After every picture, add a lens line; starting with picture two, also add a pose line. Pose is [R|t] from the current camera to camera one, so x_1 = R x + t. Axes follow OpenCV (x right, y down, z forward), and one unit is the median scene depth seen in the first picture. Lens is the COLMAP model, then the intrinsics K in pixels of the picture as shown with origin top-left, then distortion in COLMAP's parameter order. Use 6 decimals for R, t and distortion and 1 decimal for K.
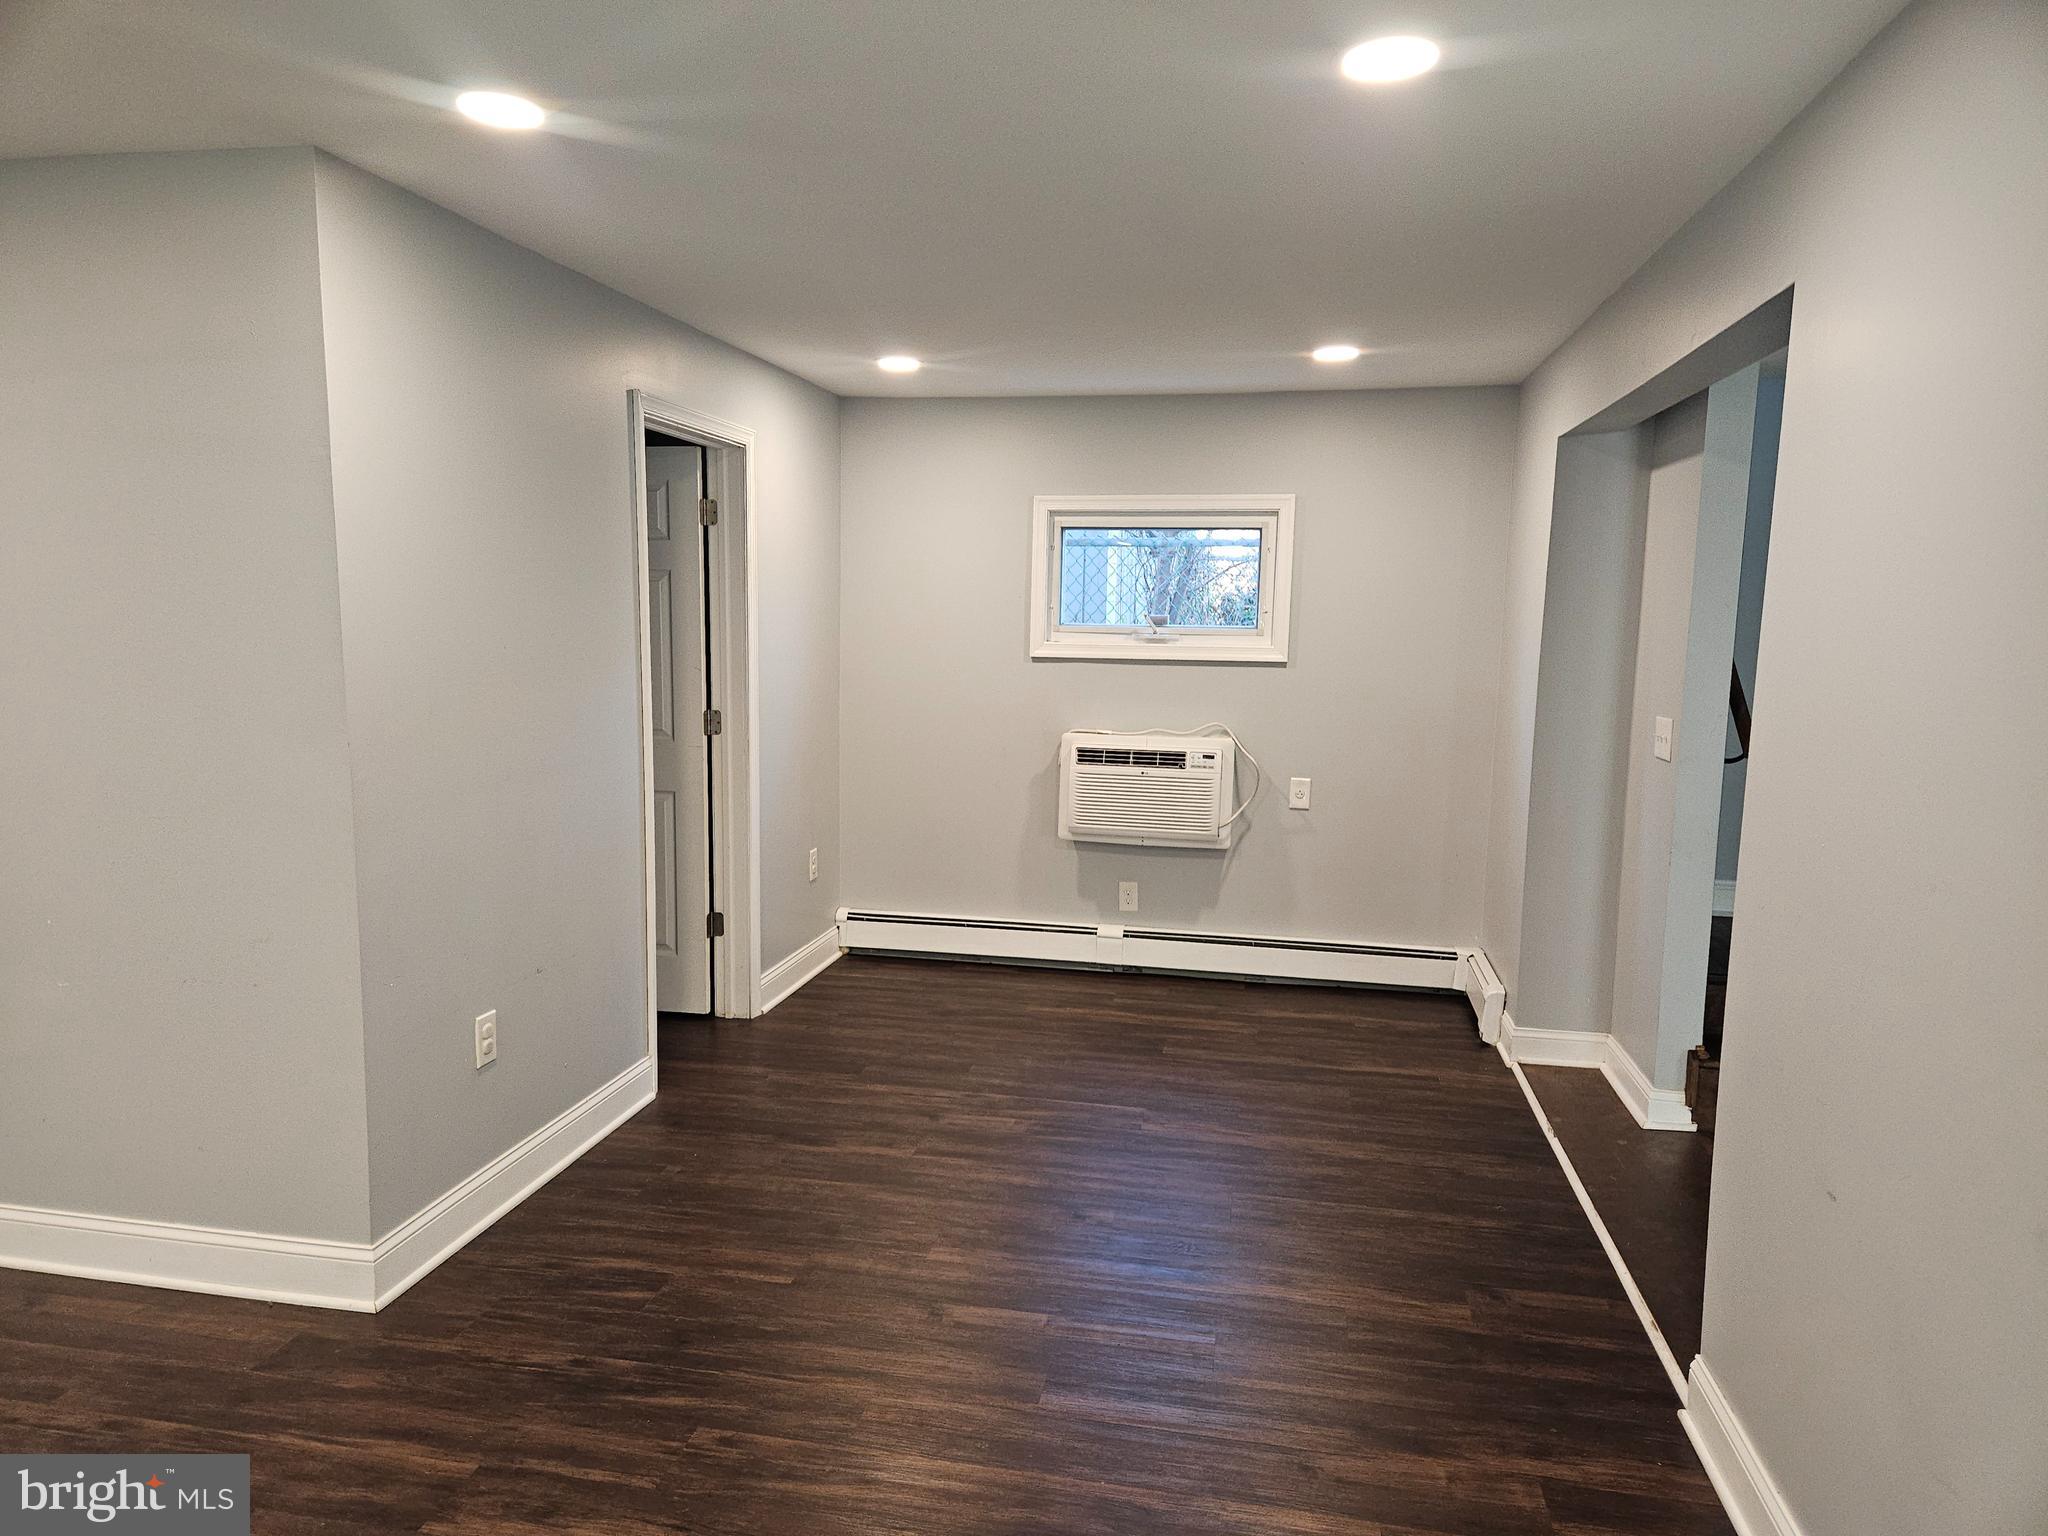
lens RADIAL K [[1364.7, 0, 1013.2], [0, 1364.7, 780.4], [0, 0, 1]] dist [0.063361, -0.060415]
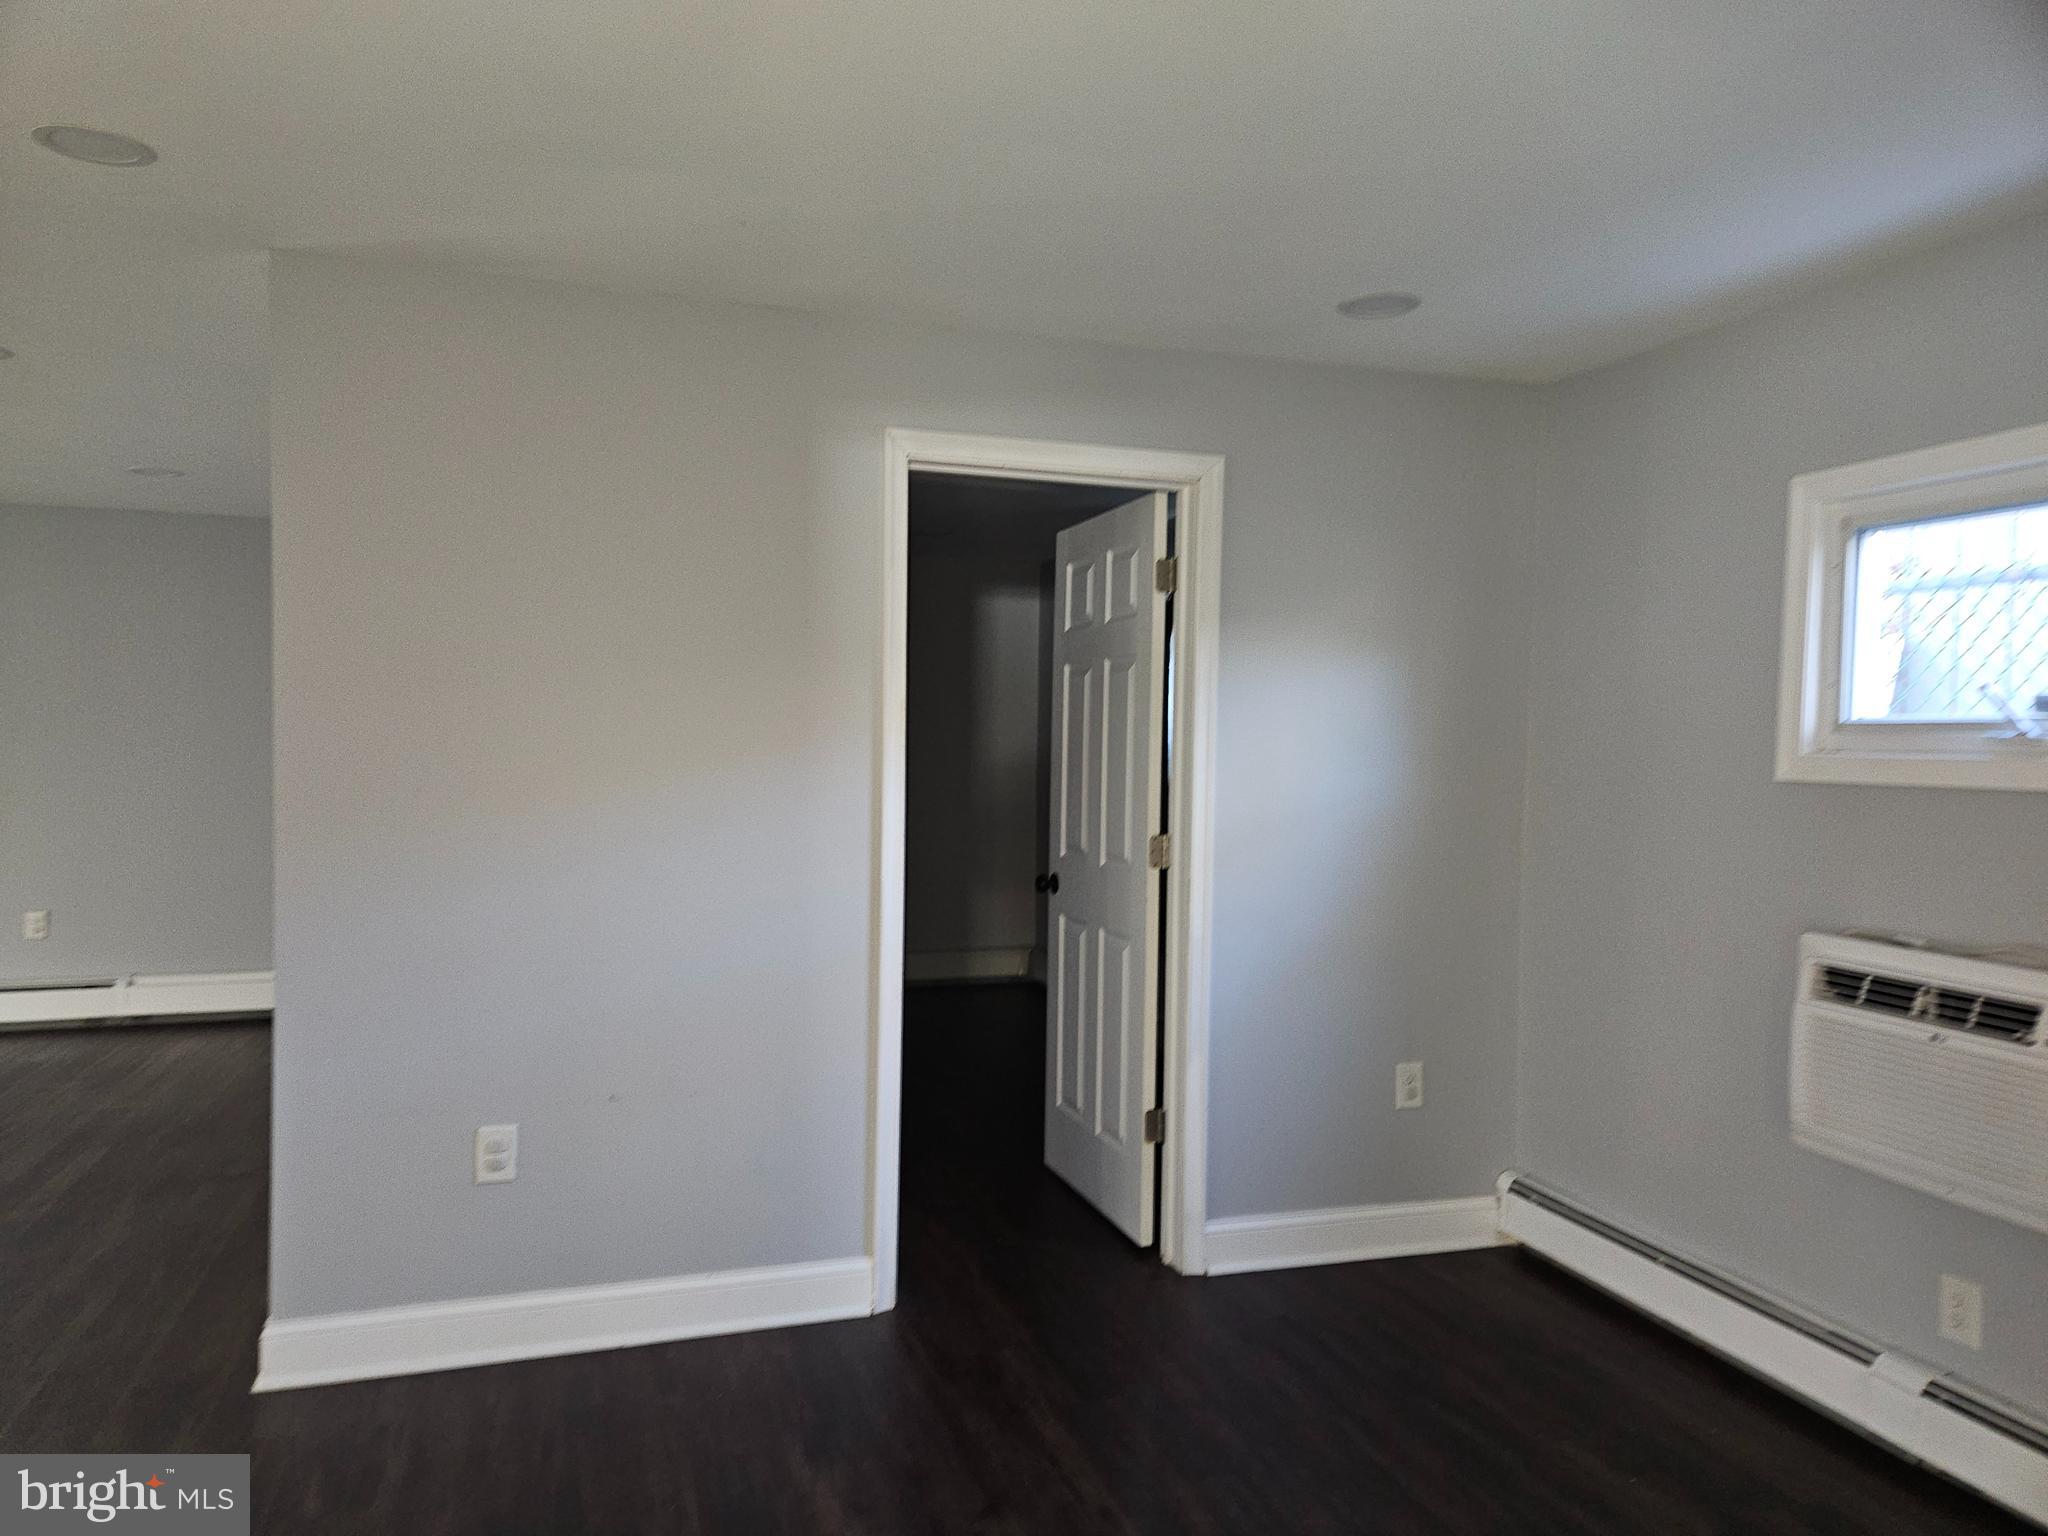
lens RADIAL K [[1364.7, 0, 1013.2], [0, 1364.7, 780.4], [0, 0, 1]] dist [0.063361, -0.060415]
pose [[0.482660, 0.019346, -0.875594, 0.346477], [-0.116705, 0.992261, -0.042409, -0.034966], [0.867997, 0.122655, 0.481182, 0.500151]]
